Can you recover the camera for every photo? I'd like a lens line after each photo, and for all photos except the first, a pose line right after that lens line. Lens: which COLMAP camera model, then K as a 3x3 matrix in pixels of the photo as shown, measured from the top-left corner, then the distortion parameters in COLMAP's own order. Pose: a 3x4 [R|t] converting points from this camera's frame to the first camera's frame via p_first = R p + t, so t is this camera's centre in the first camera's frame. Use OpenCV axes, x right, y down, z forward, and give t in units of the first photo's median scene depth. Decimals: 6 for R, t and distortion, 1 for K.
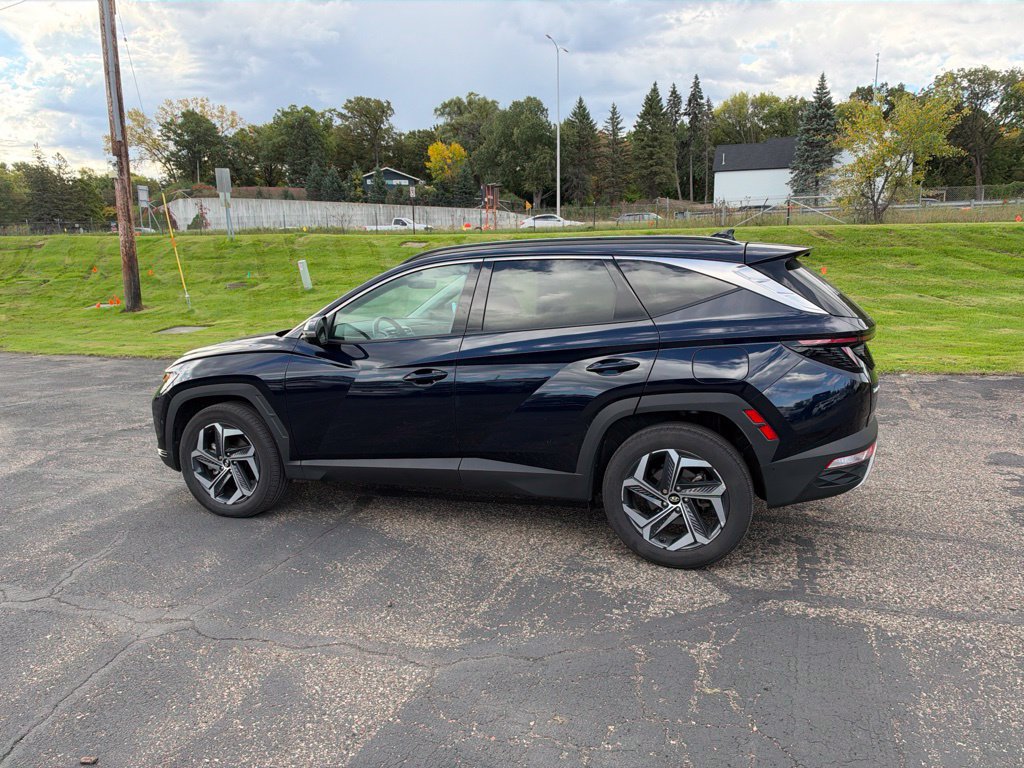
lens RADIAL K [[744.2, 0, 515.5], [0, 744.2, 377.4], [0, 0, 1]] dist [-0.003426, -0.011465]
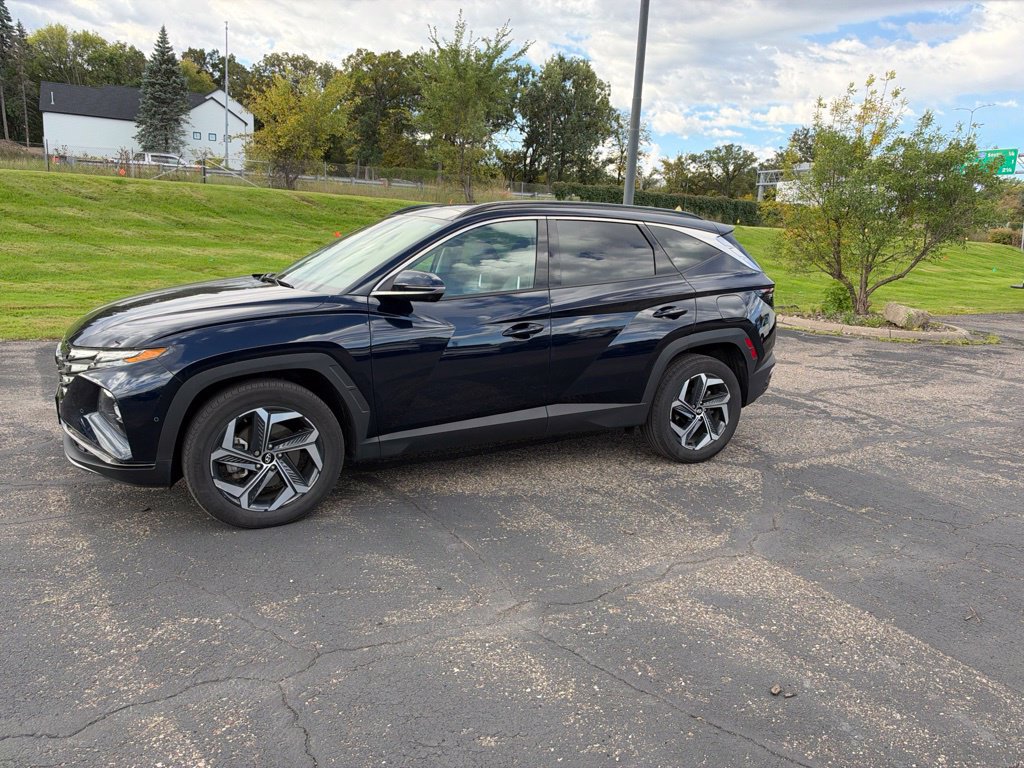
lens RADIAL K [[744.2, 0, 518.5], [0, 744.2, 374.8], [0, 0, 1]] dist [-0.003426, -0.011465]
pose [[0.660440, -0.091475, 0.745286, -0.191481], [0.057974, 0.995801, 0.070849, -0.002814], [-0.748637, -0.003585, 0.662970, 0.069997]]
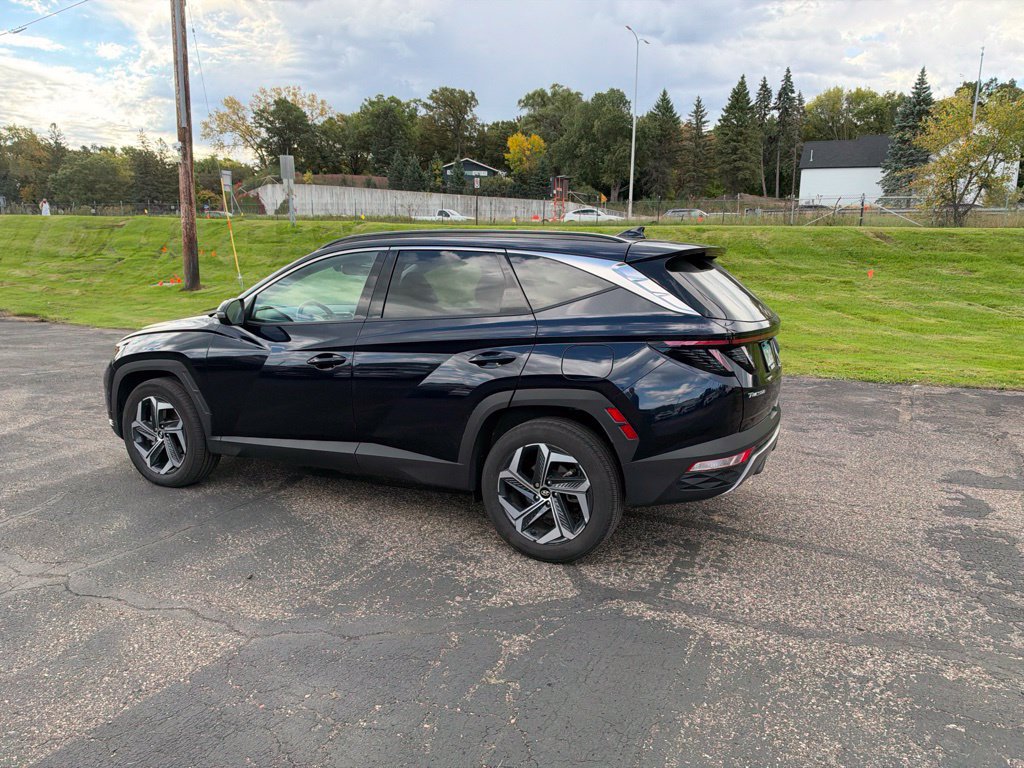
lens RADIAL K [[744.2, 0, 517.9], [0, 744.2, 382.0], [0, 0, 1]] dist [-0.003426, -0.011465]
pose [[0.994040, 0.048293, -0.097740, 0.051910], [-0.046787, 0.998749, 0.017641, -0.000435], [0.098470, -0.012963, 0.995056, 0.000576]]
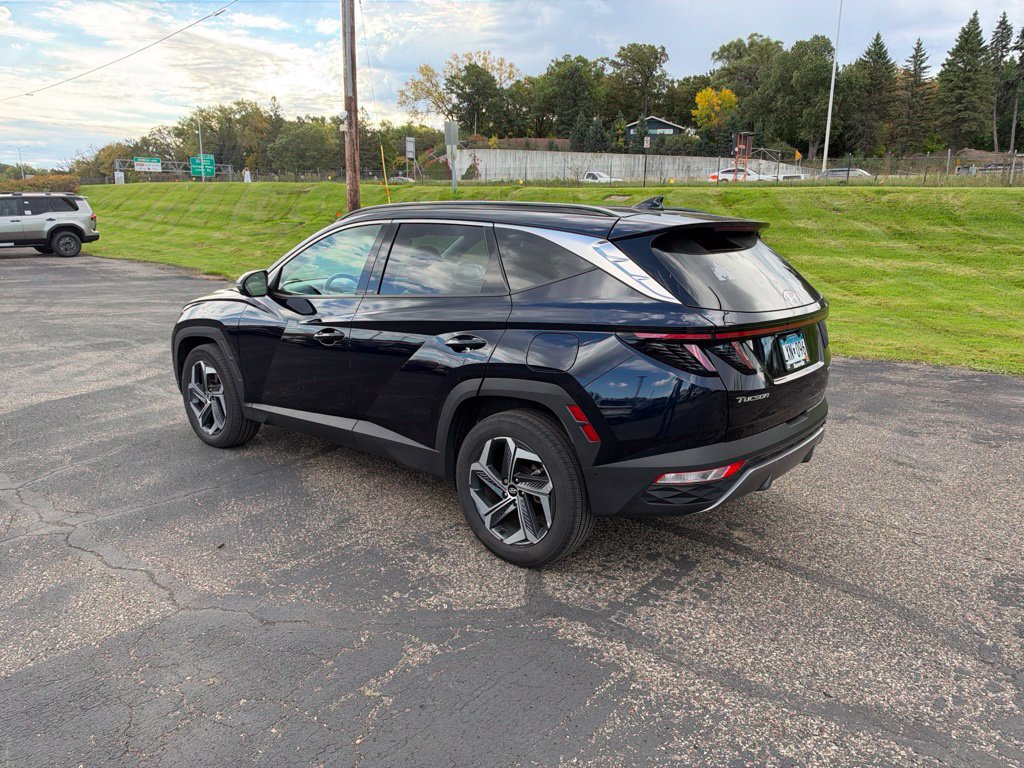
lens RADIAL K [[744.2, 0, 505.3], [0, 744.2, 383.5], [0, 0, 1]] dist [-0.003426, -0.011465]
pose [[0.934213, 0.108046, -0.339958, 0.098015], [-0.084244, 0.992893, 0.084060, -0.008987], [0.346624, -0.049890, 0.936676, 0.026588]]
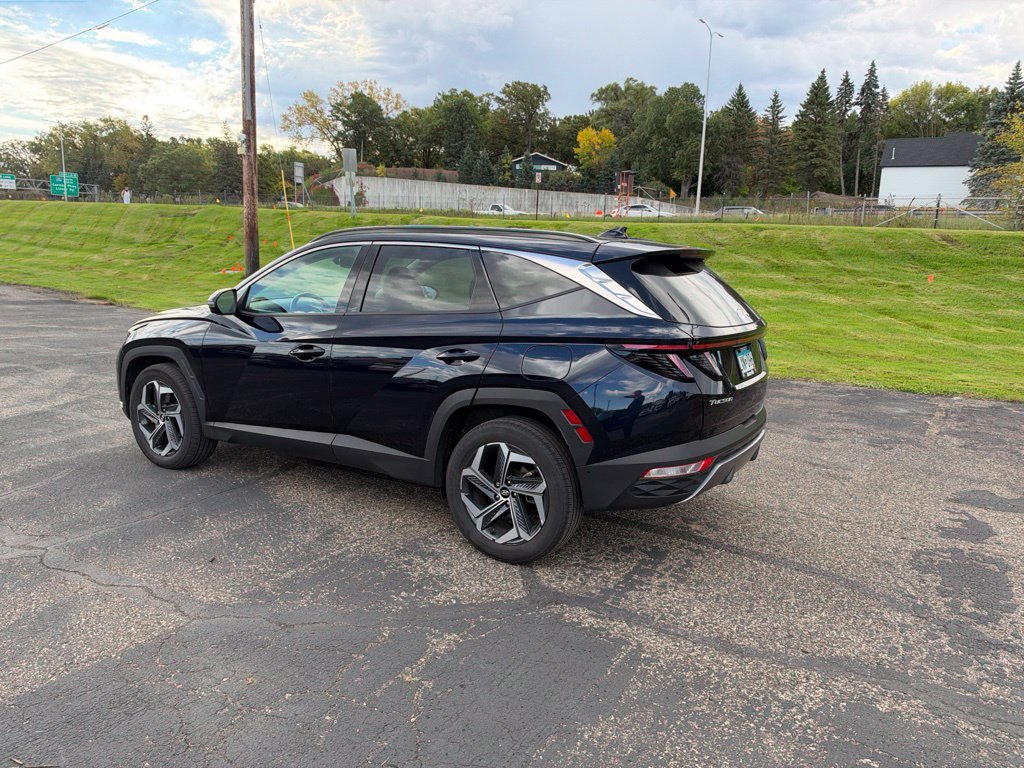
lens RADIAL K [[744.2, 0, 516.8], [0, 744.2, 380.1], [0, 0, 1]] dist [-0.003426, -0.011465]
pose [[0.979160, 0.084277, -0.184779, 0.077793], [-0.080487, 0.996364, 0.027929, -0.003215], [0.186461, -0.012475, 0.982383, 0.005295]]
